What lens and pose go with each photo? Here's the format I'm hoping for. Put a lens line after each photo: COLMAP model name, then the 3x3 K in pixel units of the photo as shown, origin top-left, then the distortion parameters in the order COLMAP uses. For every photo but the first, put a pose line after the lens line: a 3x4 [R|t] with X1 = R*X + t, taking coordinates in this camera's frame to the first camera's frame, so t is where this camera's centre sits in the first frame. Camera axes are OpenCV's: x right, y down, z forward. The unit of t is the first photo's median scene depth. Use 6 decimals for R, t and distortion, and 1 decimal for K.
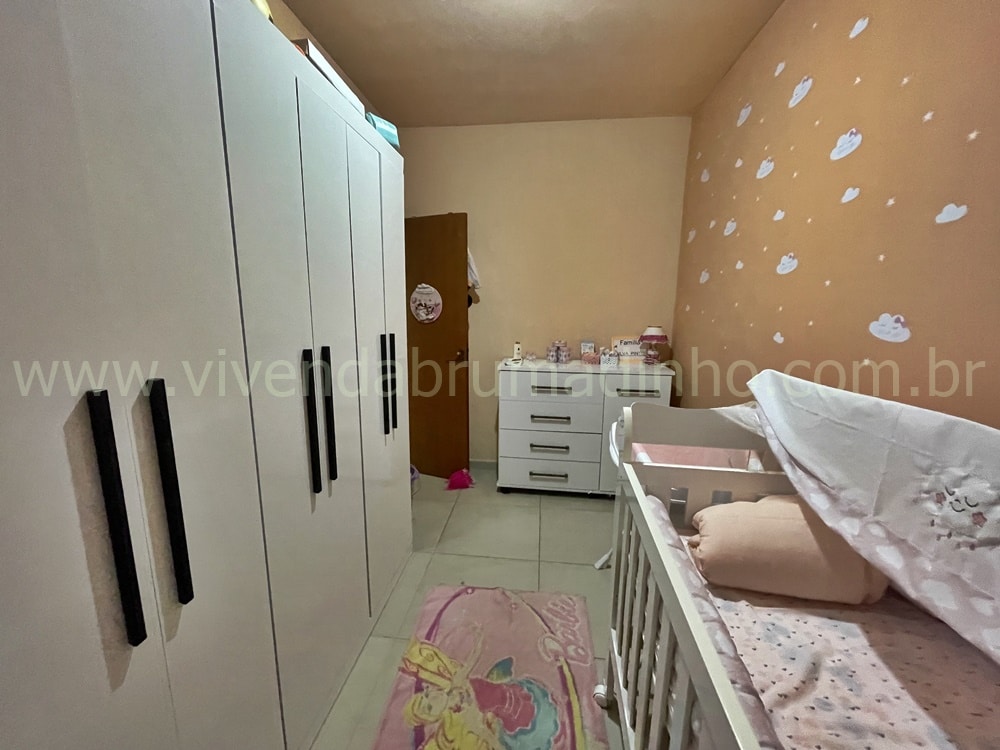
lens RADIAL K [[403.6, 0, 499.7], [0, 403.6, 374.6], [0, 0, 1]] dist [-0.001638, -0.000058]
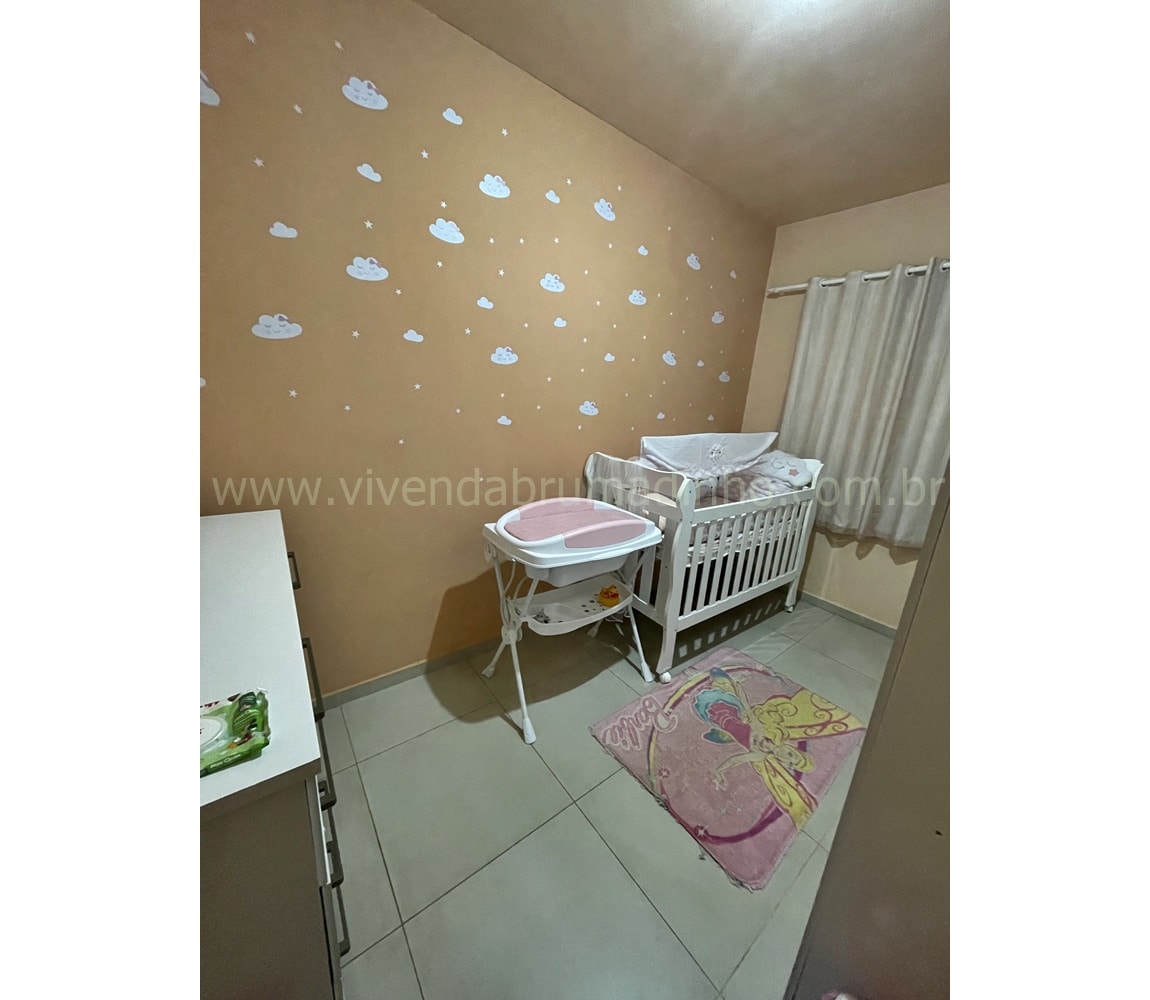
lens RADIAL K [[408.0, 0, 576.0], [0, 408.0, 497.6], [0, 0, 1]] dist [0.001307, 0.000042]
pose [[-0.697175, -0.238201, 0.676172, -0.340366], [0.048375, 0.925406, 0.375878, -0.354073], [-0.715267, 0.294762, -0.633646, 1.851769]]
